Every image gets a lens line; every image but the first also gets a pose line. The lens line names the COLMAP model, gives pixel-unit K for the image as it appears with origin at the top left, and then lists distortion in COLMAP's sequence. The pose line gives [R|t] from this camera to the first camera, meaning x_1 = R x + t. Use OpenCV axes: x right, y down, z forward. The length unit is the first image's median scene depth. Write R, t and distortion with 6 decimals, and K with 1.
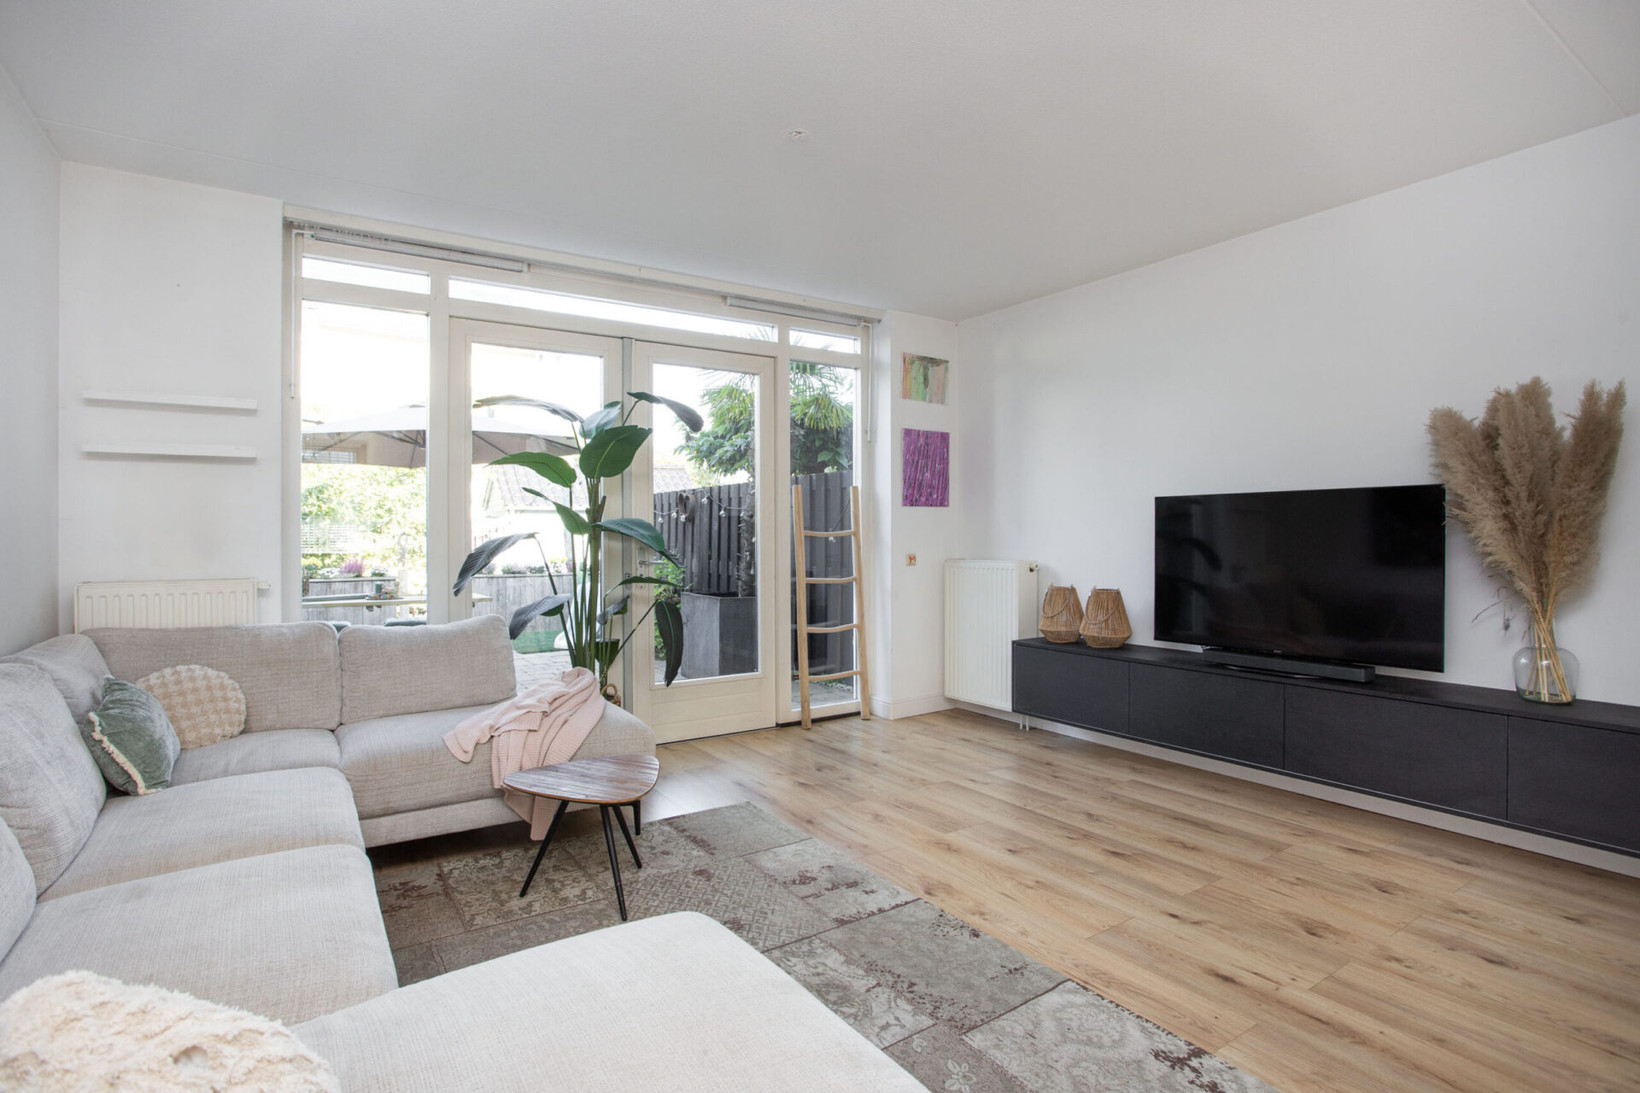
lens RADIAL K [[806.9, 0, 818.9], [0, 806.9, 537.9], [0, 0, 1]] dist [-0.067613, 0.023452]
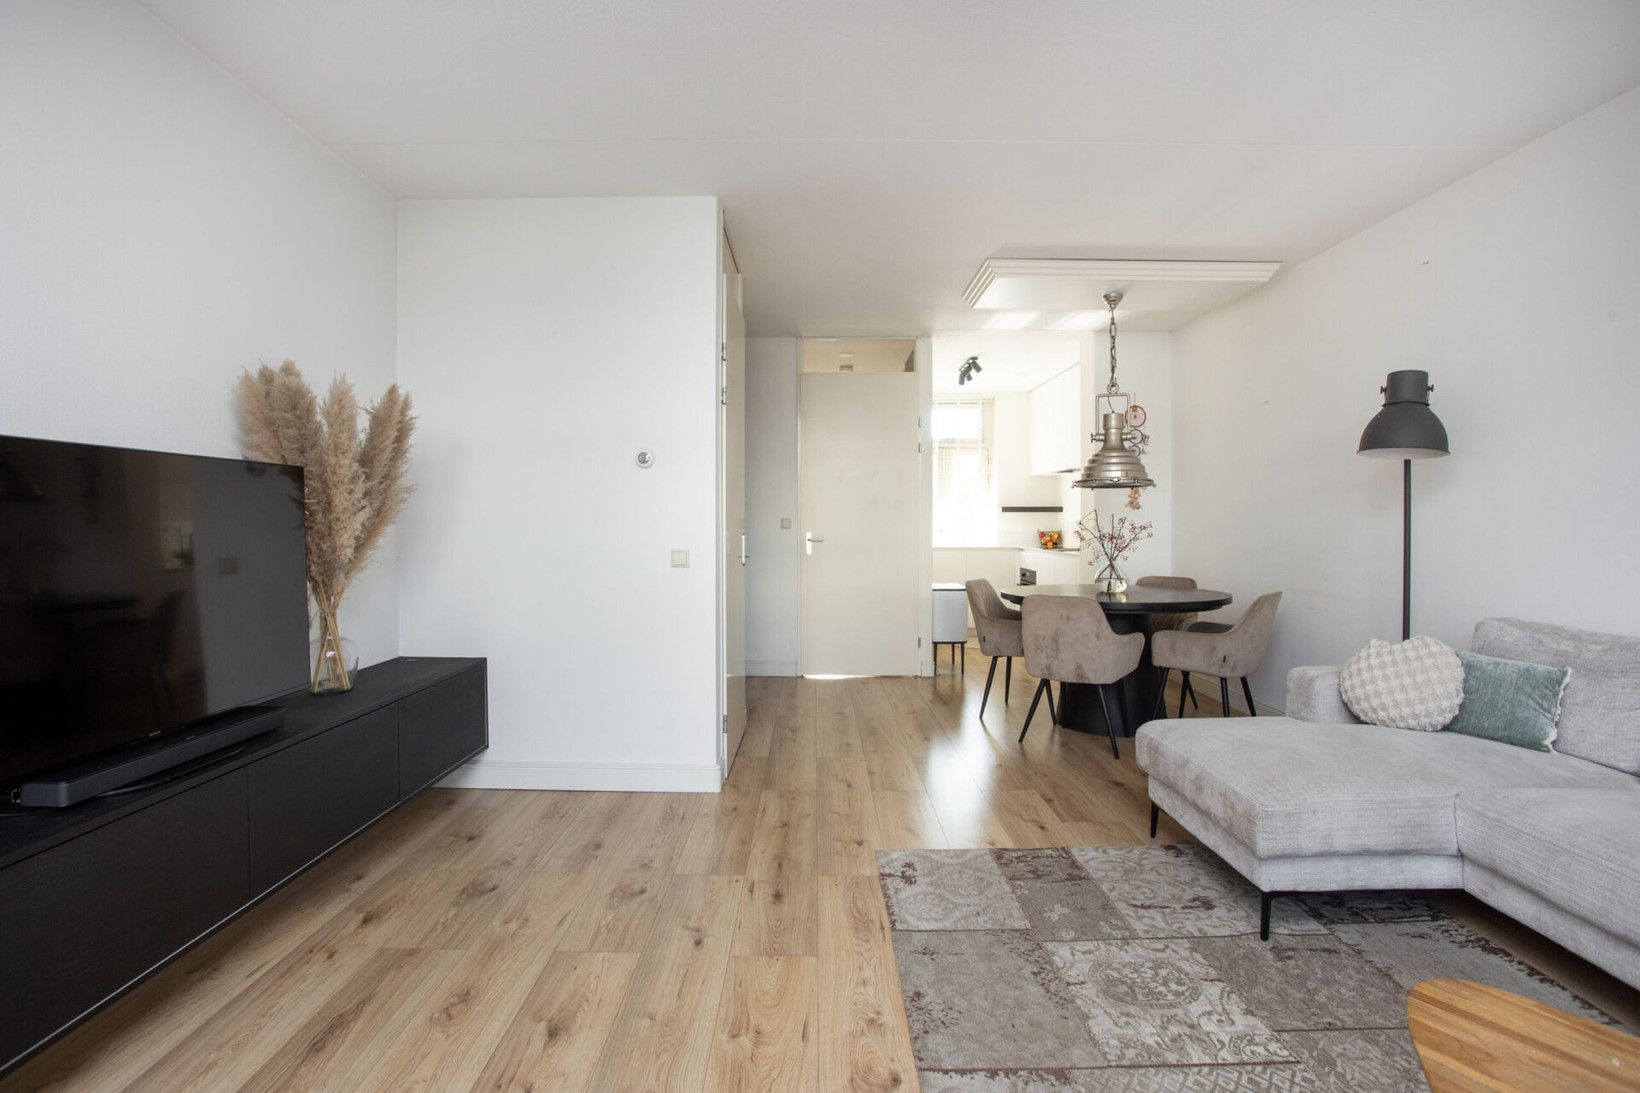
lens RADIAL K [[816.5, 0, 800.7], [0, 816.5, 527.7], [0, 0, 1]] dist [-0.070740, 0.025247]
pose [[-0.825230, 0.000698, 0.564796, -0.136456], [0.008253, 0.999907, 0.010823, -0.009439], [-0.564736, 0.013593, -0.825160, 1.315331]]
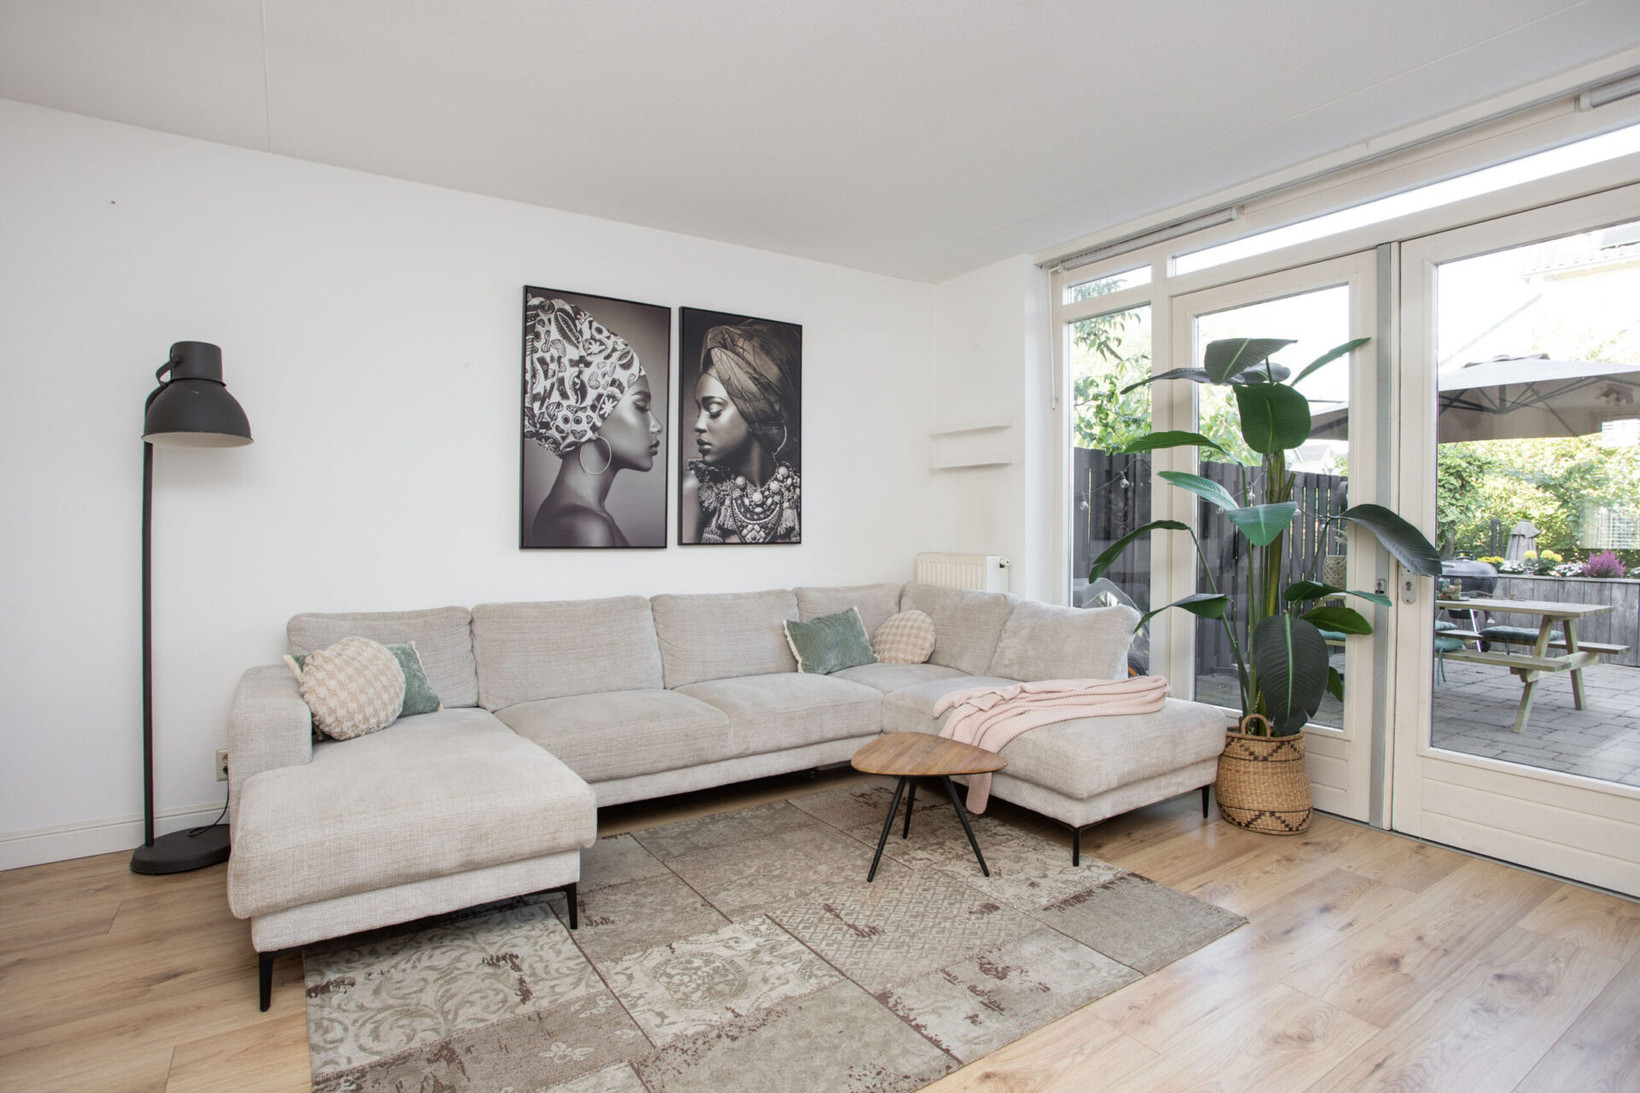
lens RADIAL K [[816.5, 0, 819.1], [0, 816.5, 533.9], [0, 0, 1]] dist [-0.070740, 0.025247]
pose [[0.000283, 0.017849, -0.999841, 0.652520], [-0.006769, 0.999818, 0.017846, -0.006391], [0.999977, 0.006763, 0.000403, 0.719163]]
